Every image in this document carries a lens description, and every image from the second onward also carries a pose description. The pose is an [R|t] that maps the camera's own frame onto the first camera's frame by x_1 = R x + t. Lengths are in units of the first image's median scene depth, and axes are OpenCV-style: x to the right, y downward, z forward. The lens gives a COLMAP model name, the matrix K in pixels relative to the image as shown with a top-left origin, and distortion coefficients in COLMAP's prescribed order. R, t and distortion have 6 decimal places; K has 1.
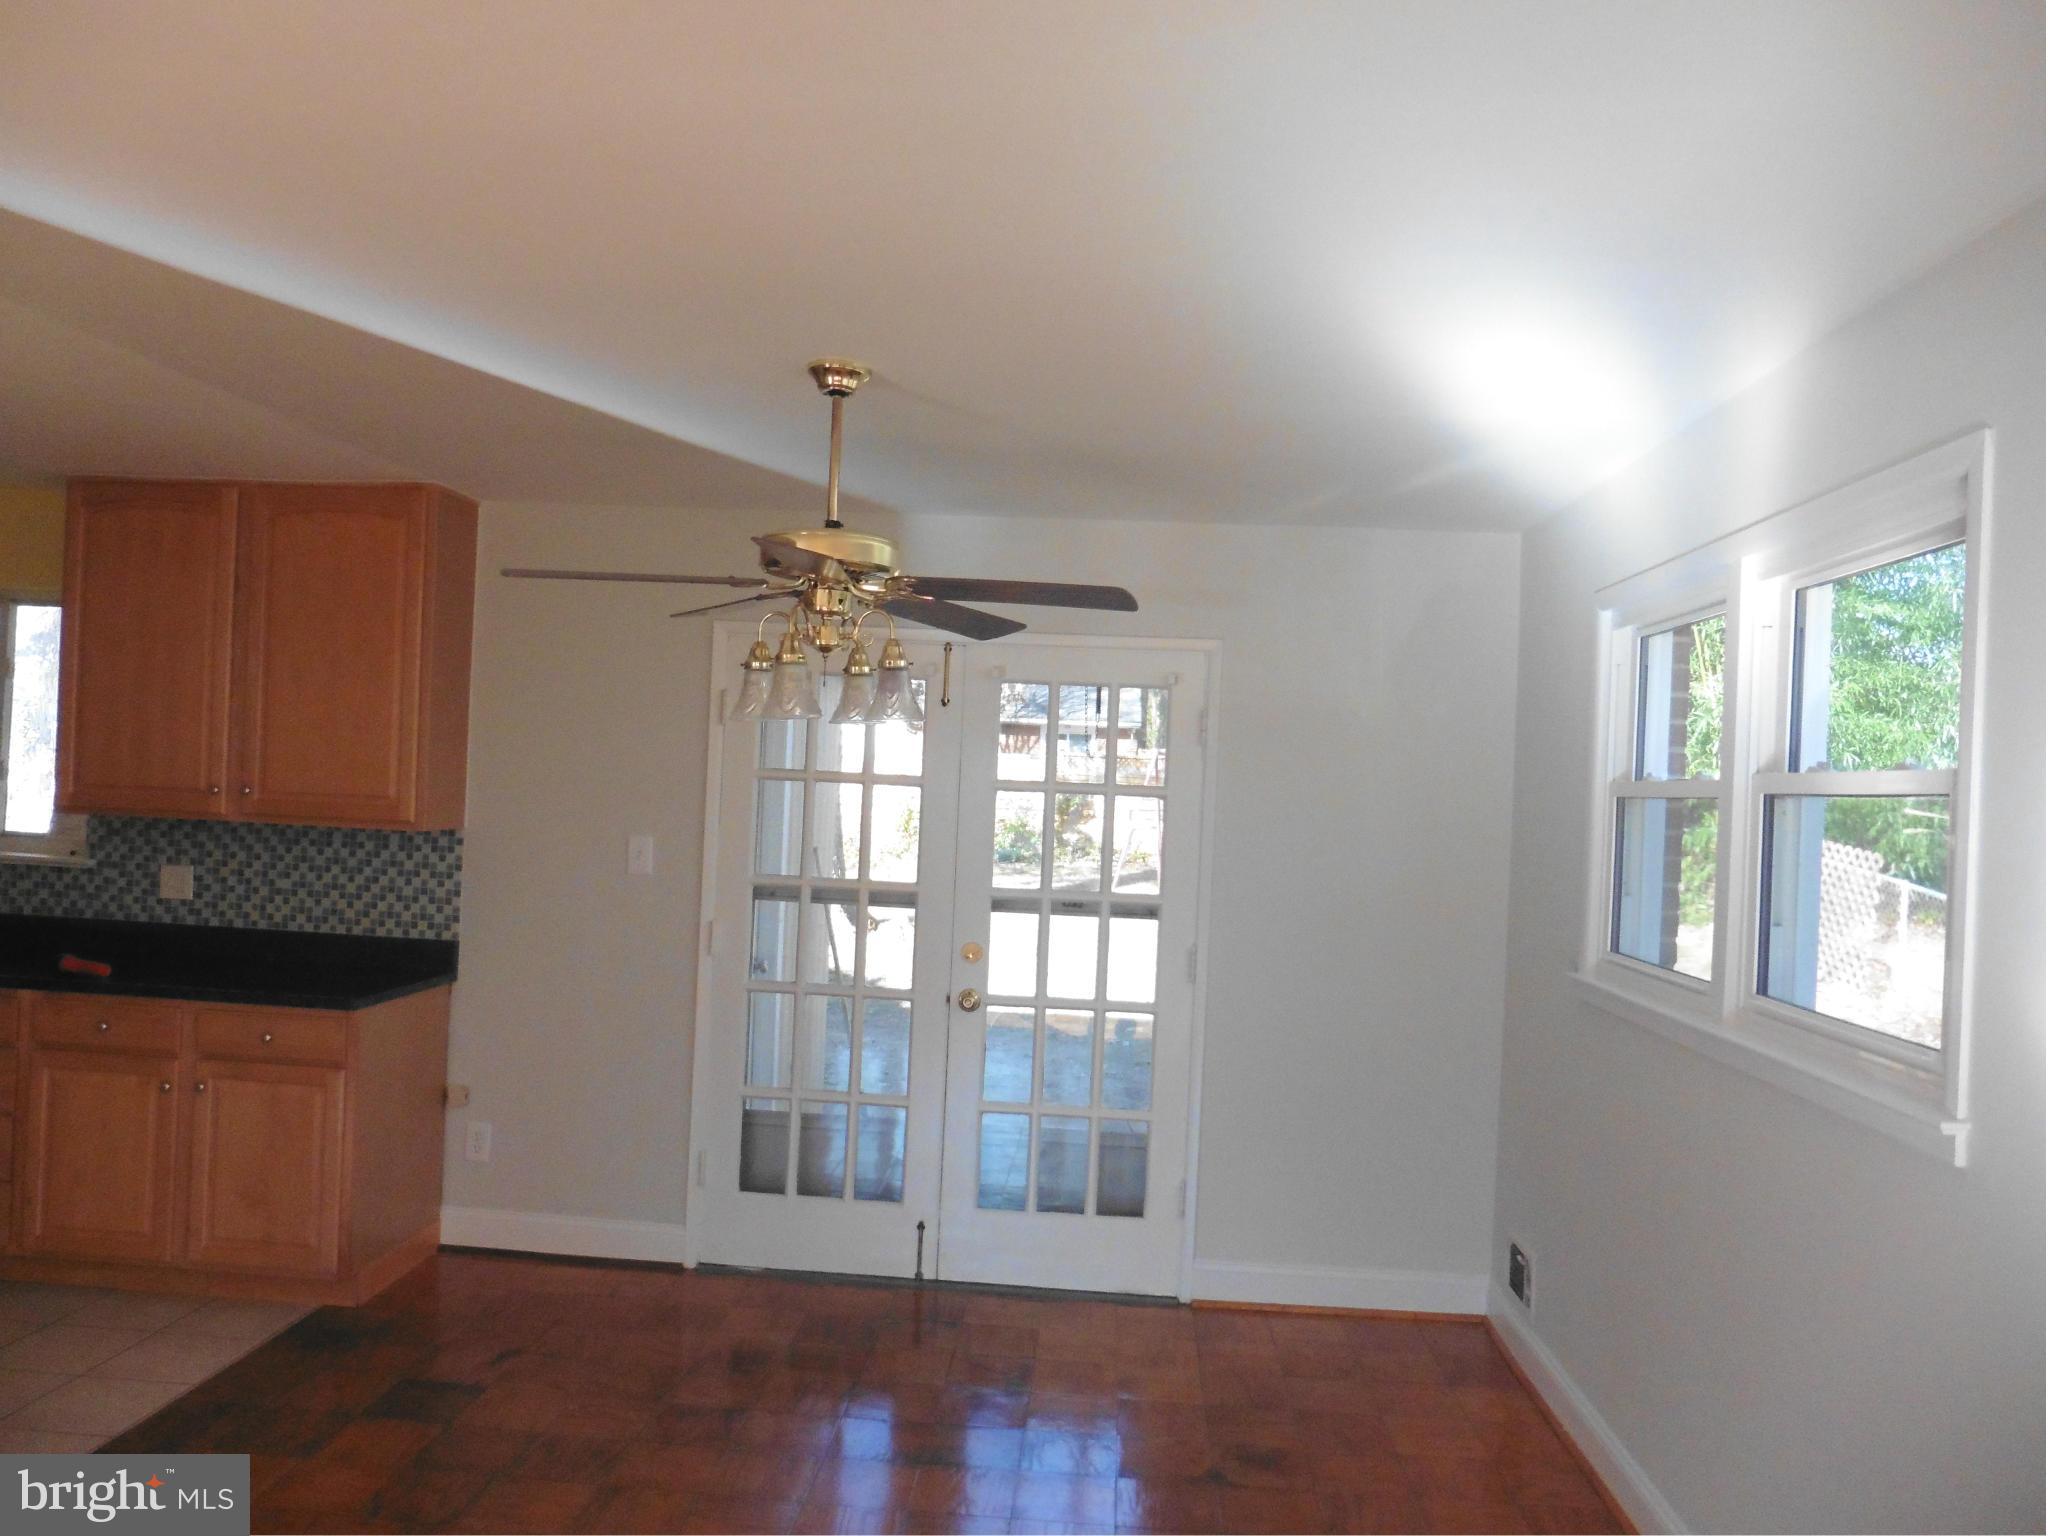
lens RADIAL K [[1525.1, 0, 996.2], [0, 1525.1, 779.1], [0, 0, 1]] dist [-0.051722, 0.051409]
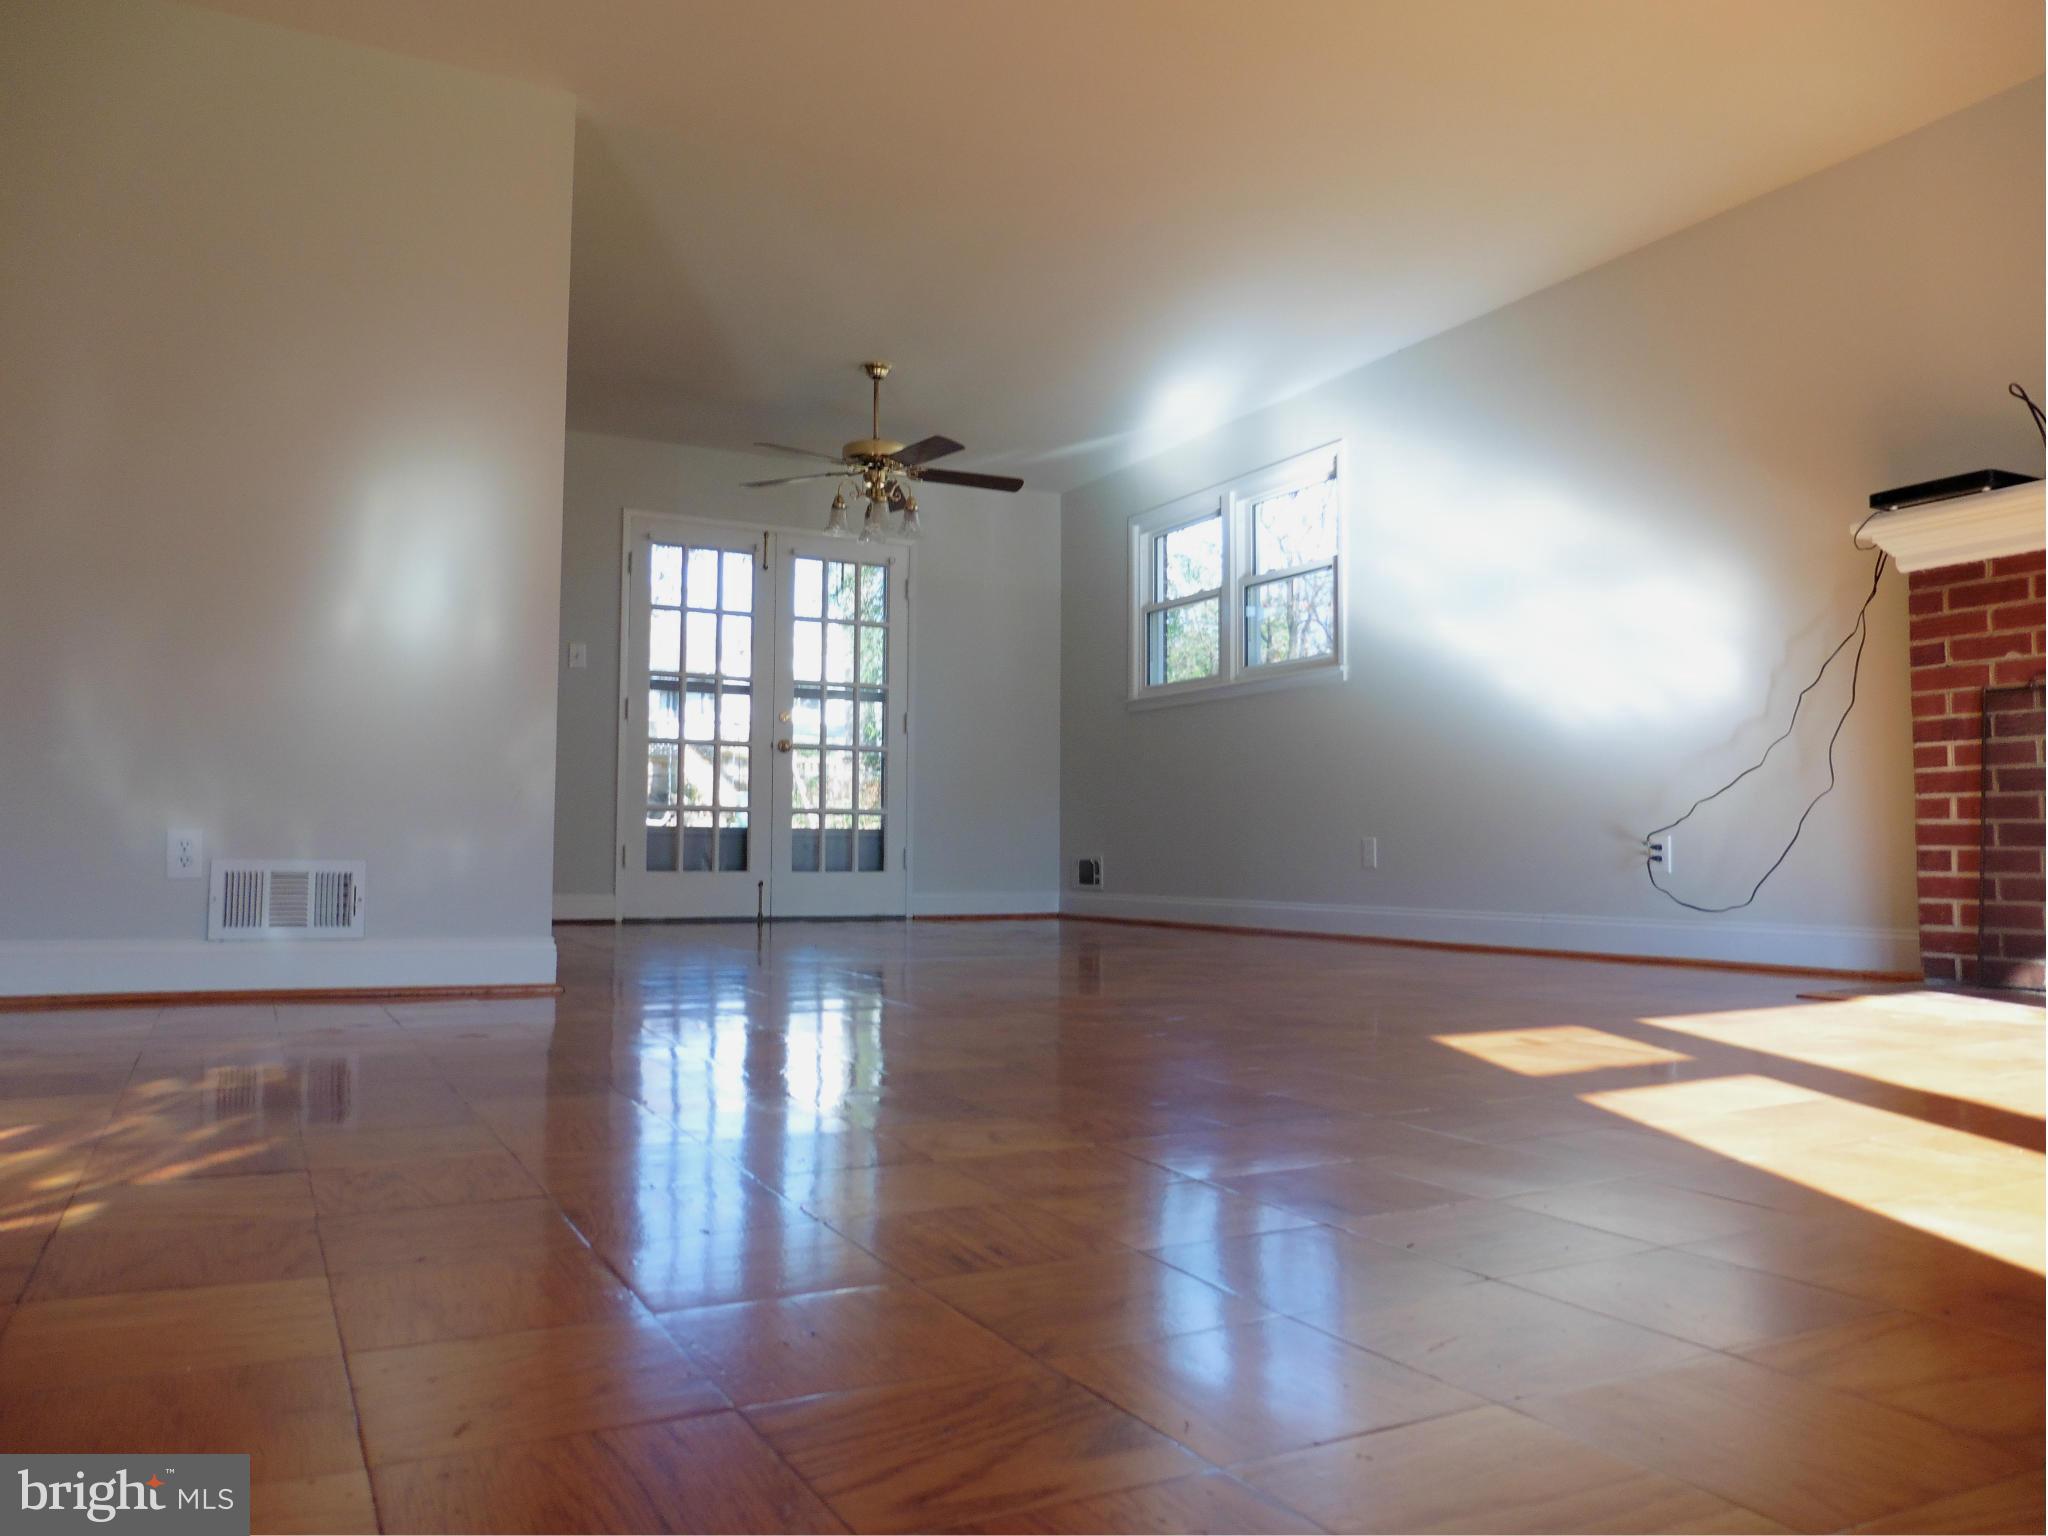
lens RADIAL K [[1525.1, 0, 996.2], [0, 1525.1, 779.1], [0, 0, 1]] dist [-0.051722, 0.051409]
pose [[0.851364, -0.011652, 0.524446, -0.698618], [0.030171, 0.999186, -0.026779, 0.232667], [-0.523707, 0.038622, 0.851022, -0.547070]]
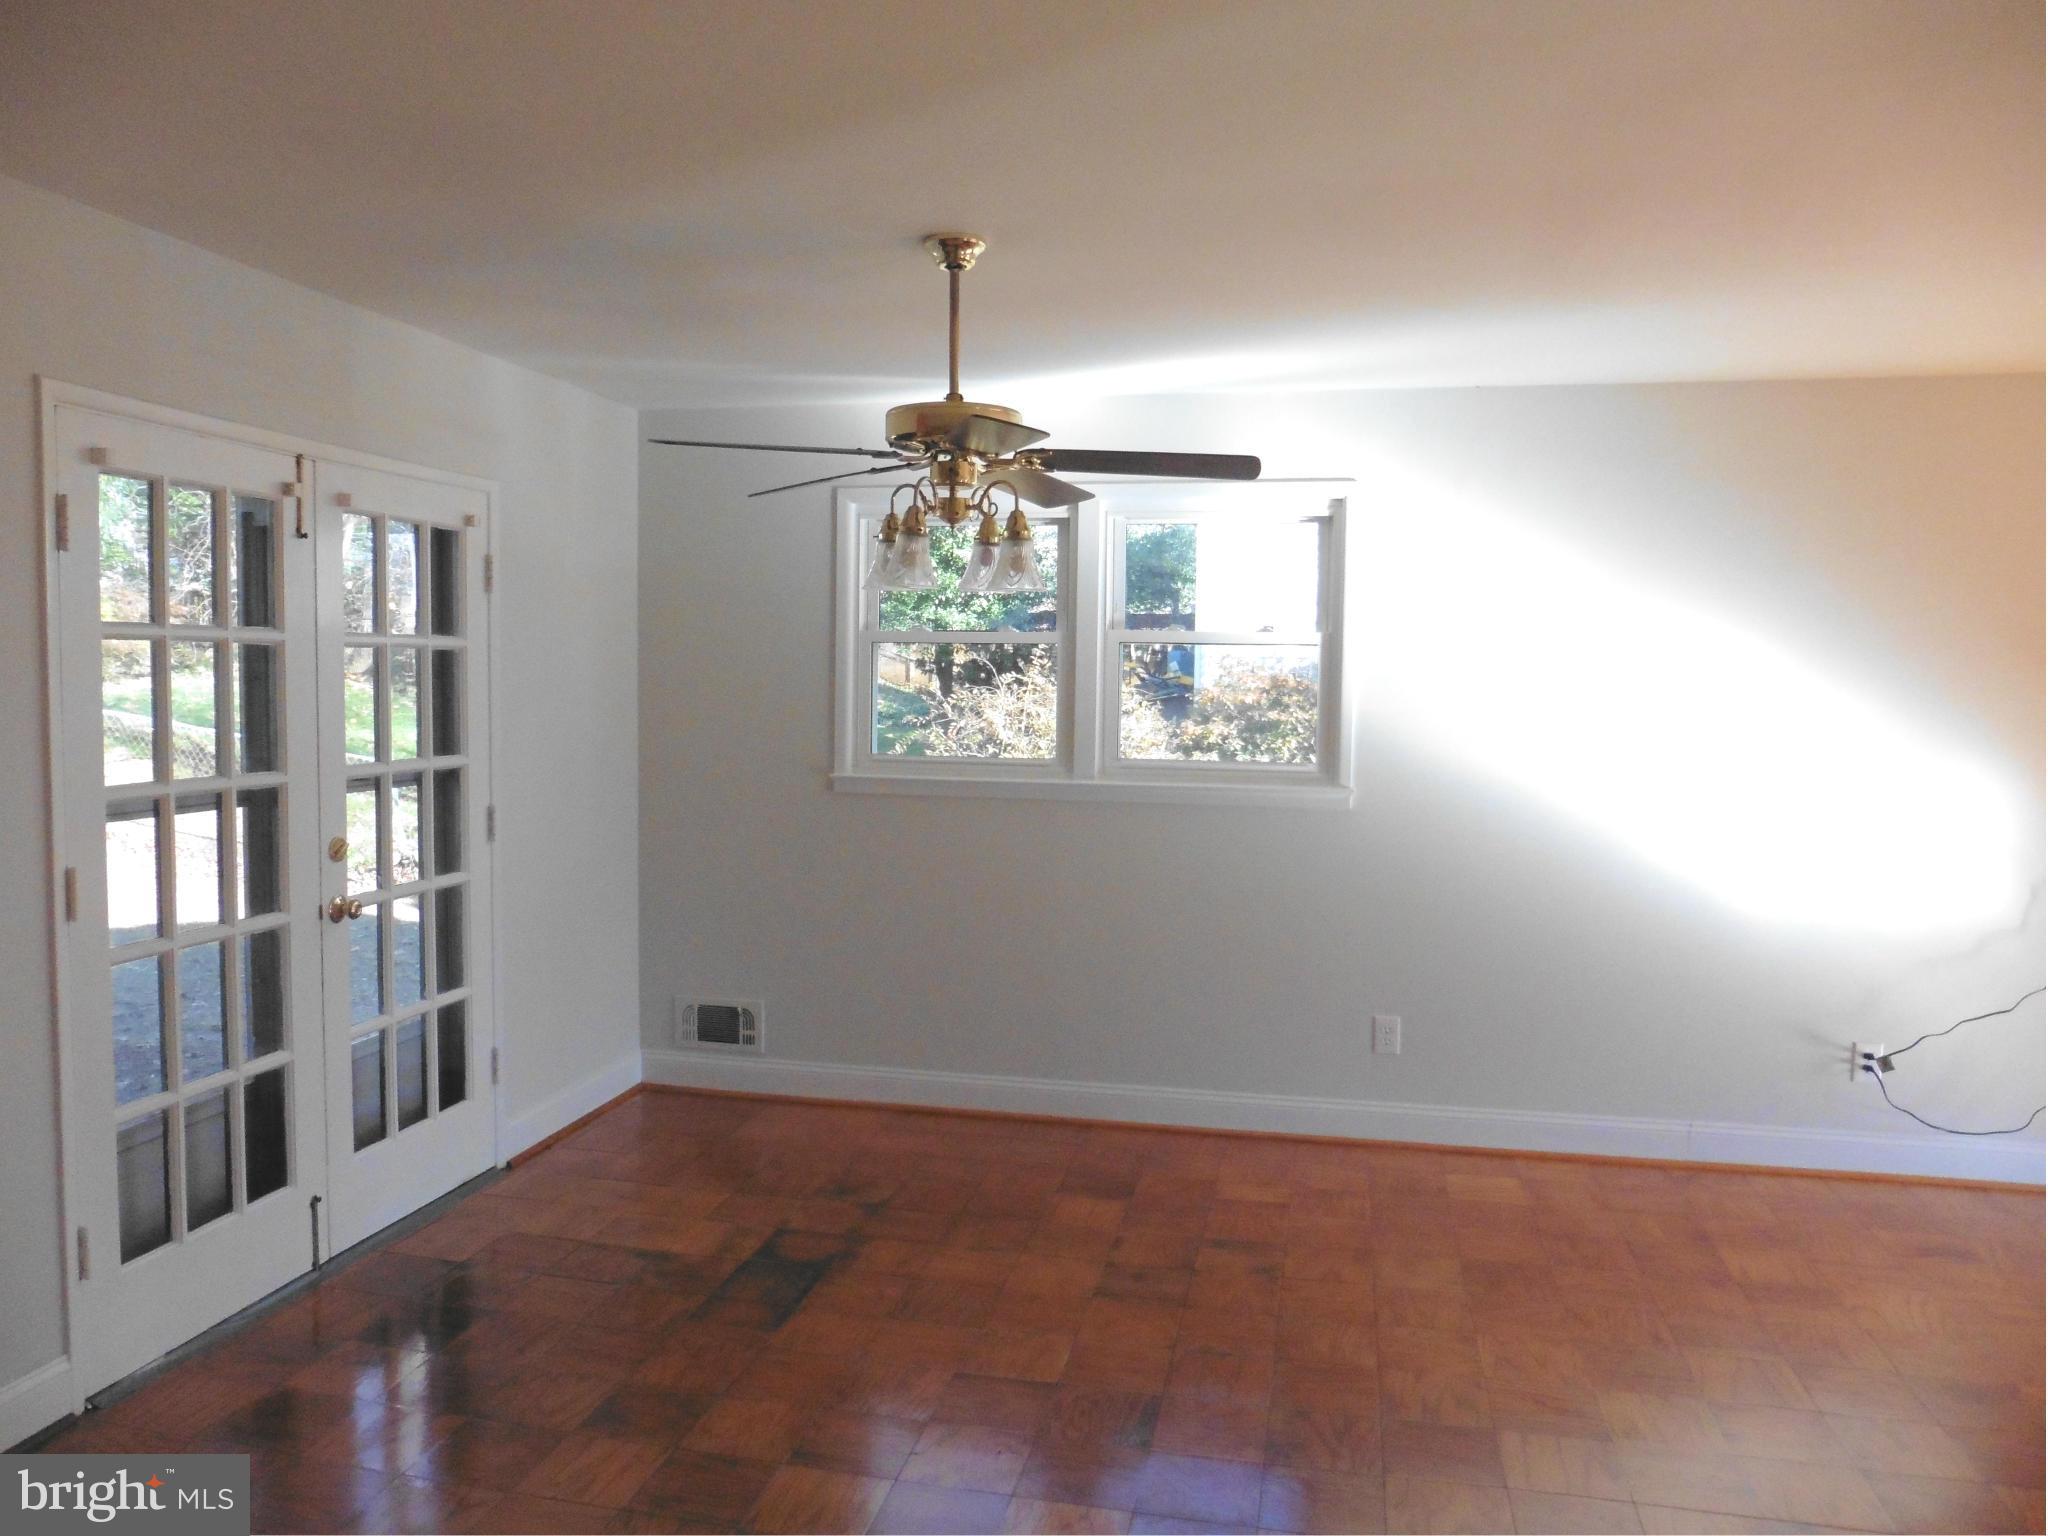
lens RADIAL K [[1512.9, 0, 1024.0], [0, 1512.9, 768.0], [0, 0, 1]] dist [-0.059461, 0.045928]
pose [[0.131005, -0.106912, 0.985600, -0.746961], [-0.008896, 0.994001, 0.109005, -0.019569], [-0.991342, -0.023049, 0.129268, 0.536714]]
